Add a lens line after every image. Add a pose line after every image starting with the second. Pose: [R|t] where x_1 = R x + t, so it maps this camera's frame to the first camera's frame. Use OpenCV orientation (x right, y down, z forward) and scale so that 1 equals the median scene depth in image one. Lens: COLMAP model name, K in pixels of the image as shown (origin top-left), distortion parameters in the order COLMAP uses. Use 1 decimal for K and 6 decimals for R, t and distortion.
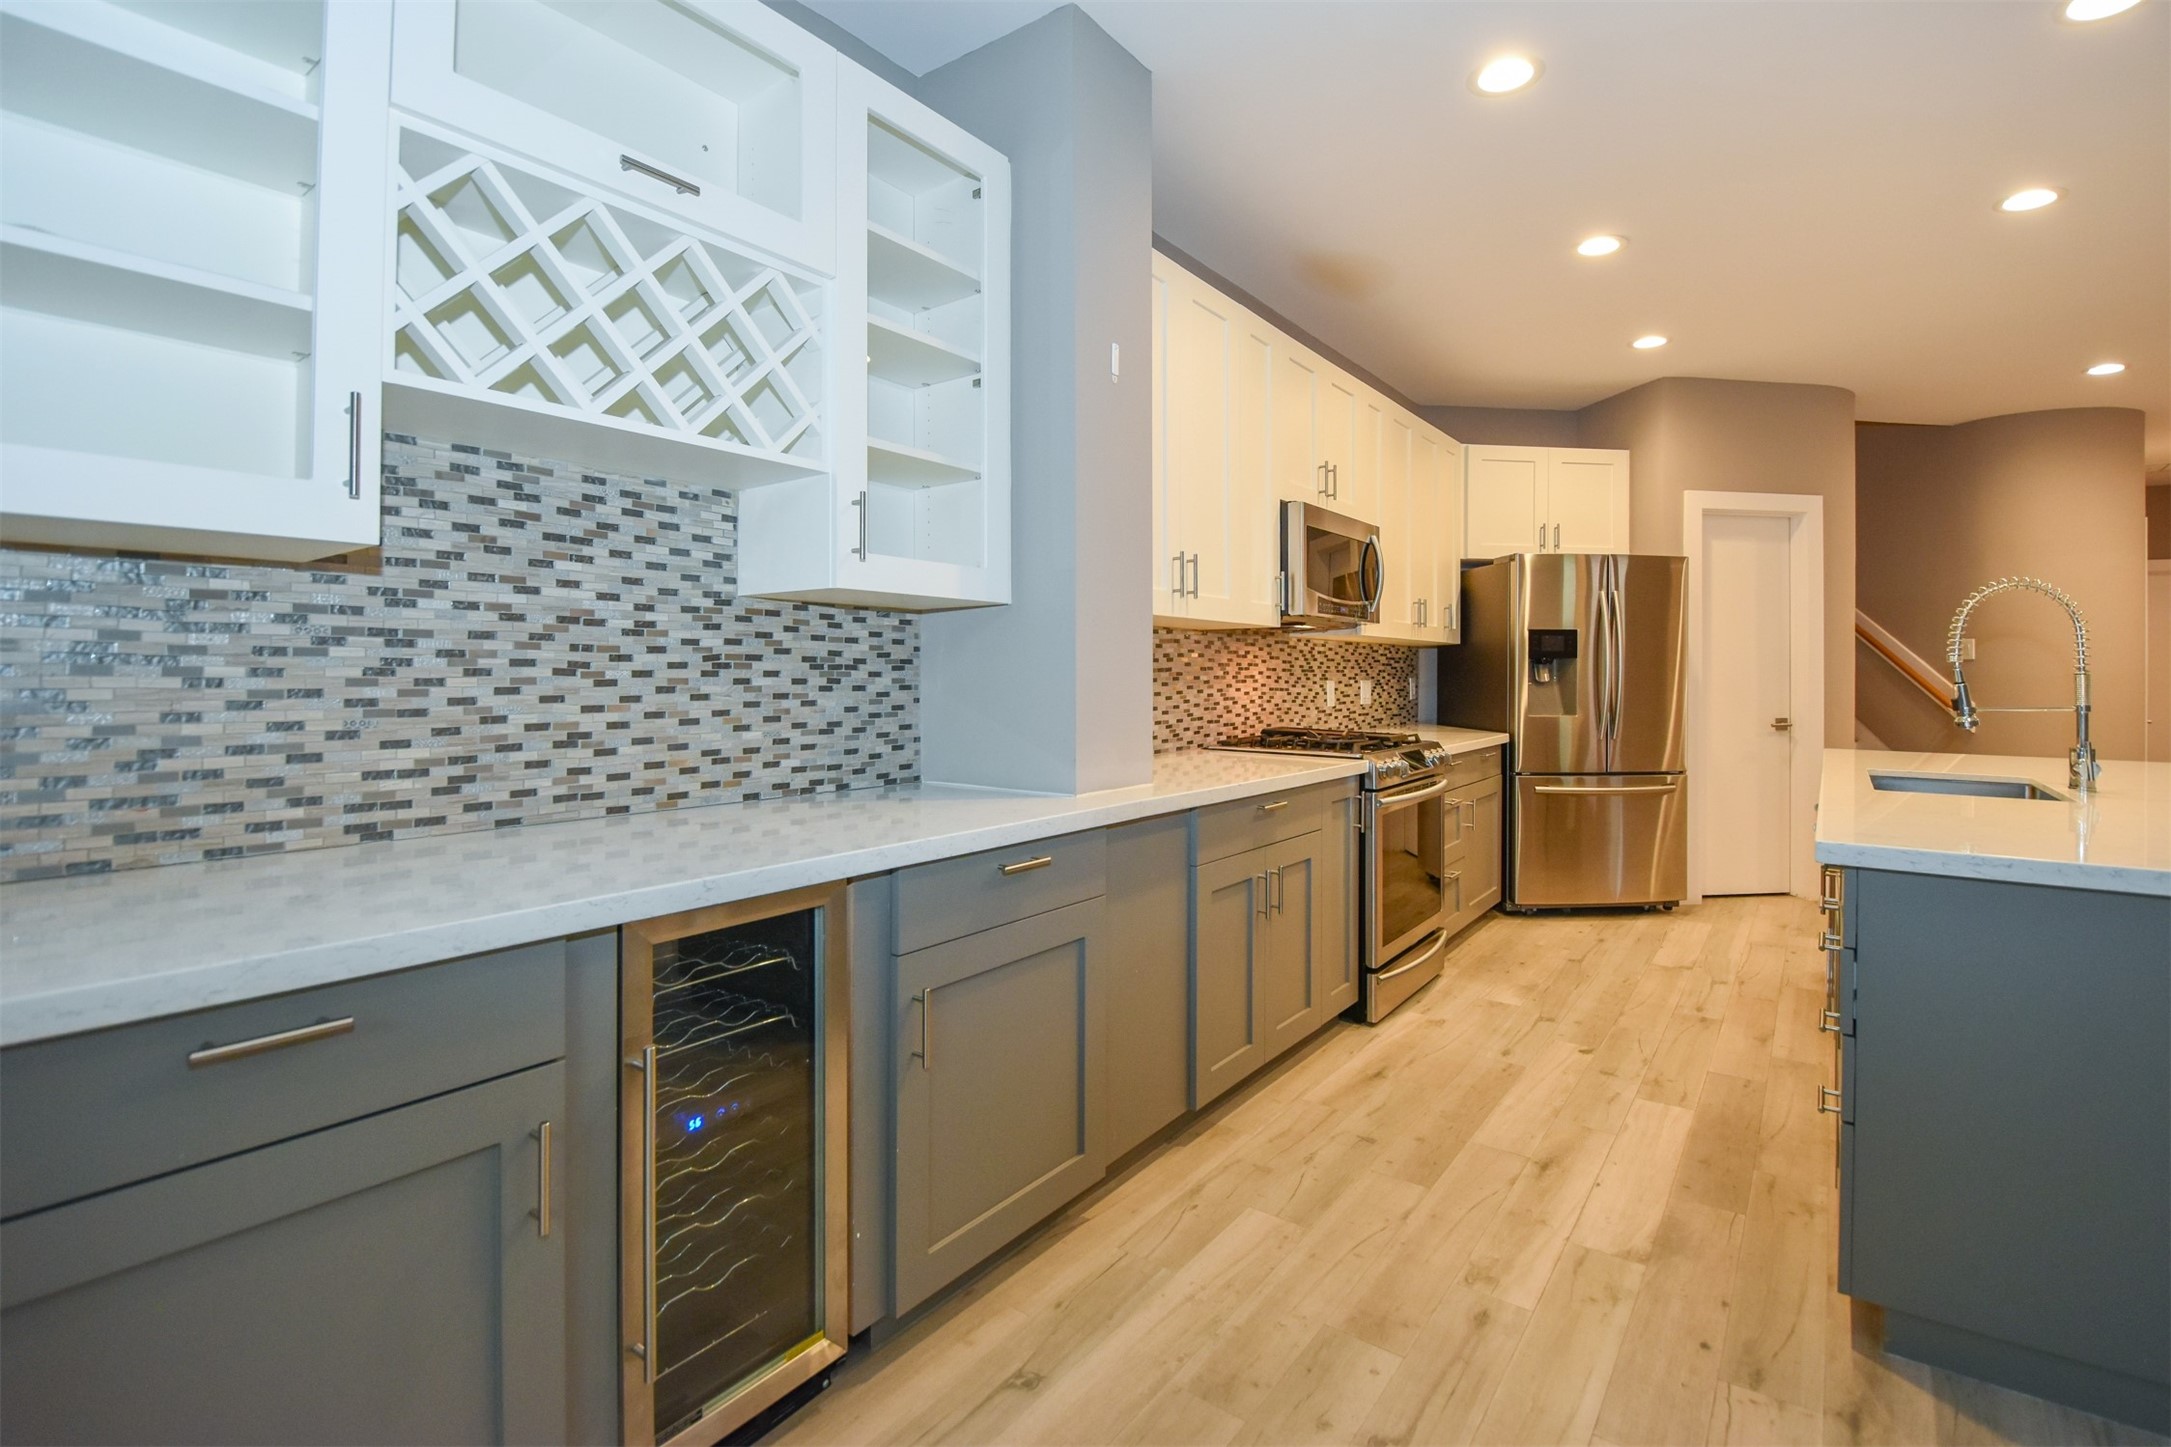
lens RADIAL K [[981.9, 0, 1091.9], [0, 981.9, 672.0], [0, 0, 1]] dist [0.013860, -0.023885]
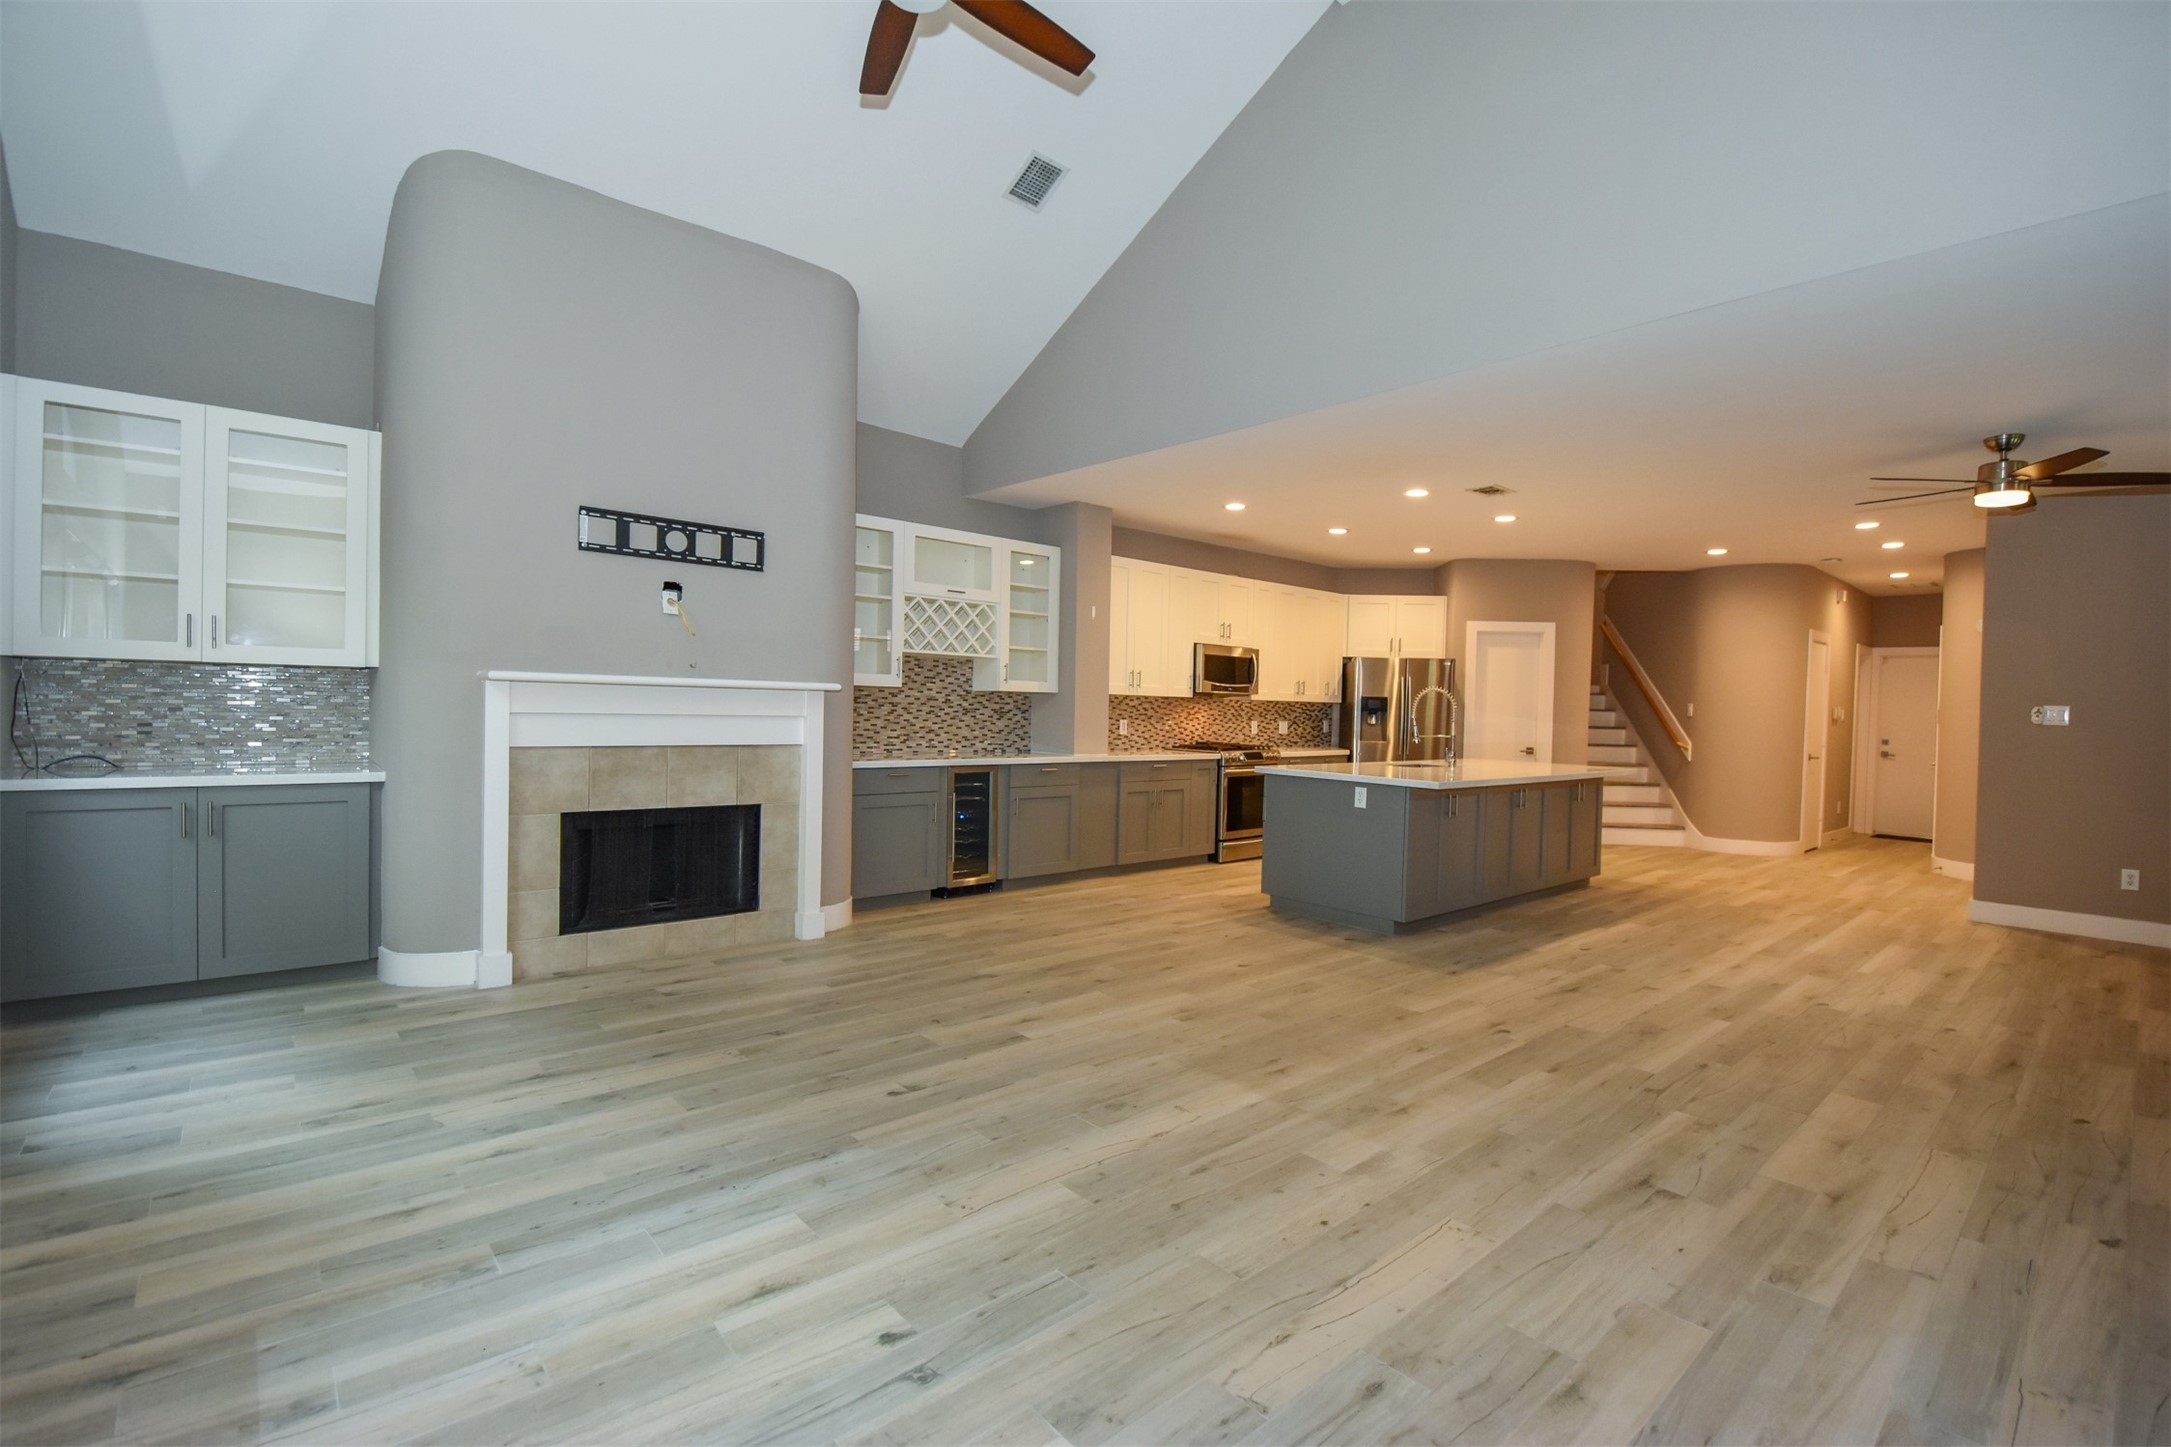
lens RADIAL K [[960.2, 0, 1111.7], [0, 960.2, 724.1], [0, 0, 1]] dist [0.018254, -0.022139]
pose [[0.980667, 0.021172, -0.194537, 0.589166], [-0.018153, 0.999686, 0.017290, -0.023410], [0.194842, -0.013424, 0.980743, -1.679499]]
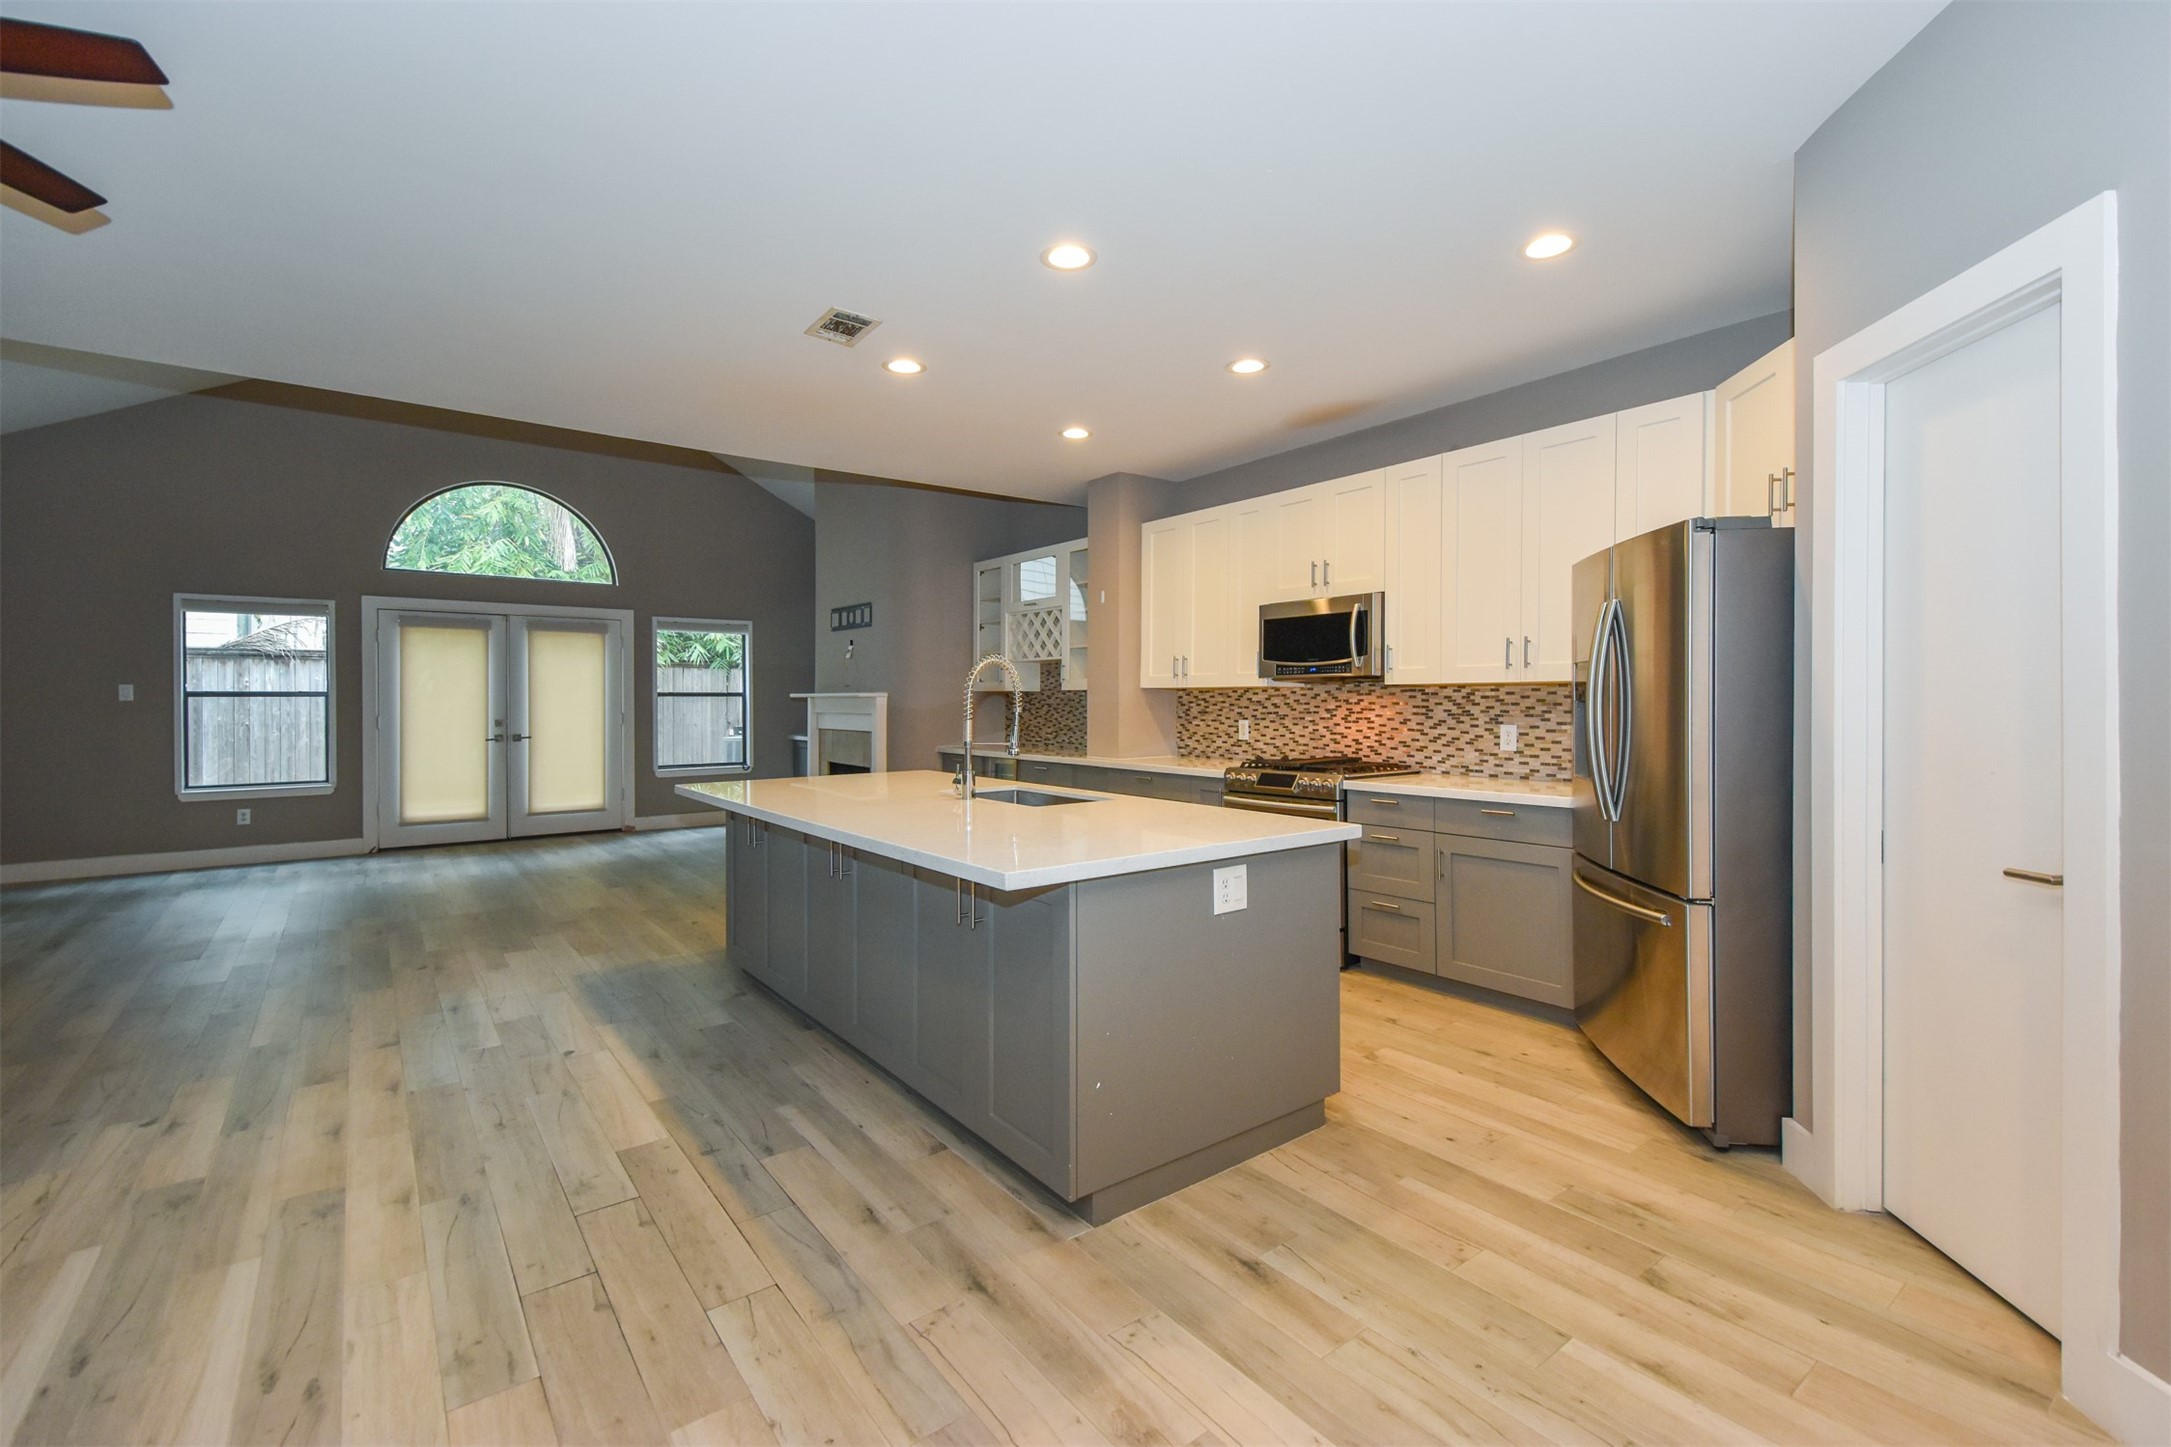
lens RADIAL K [[951.3, 0, 1088.6], [0, 951.3, 705.8], [0, 0, 1]] dist [0.020775, -0.000044]
pose [[-0.273523, -0.001187, -0.961865, 2.258366], [0.000369, 0.999999, -0.001339, -0.016405], [0.961865, -0.000721, -0.273522, 1.493046]]
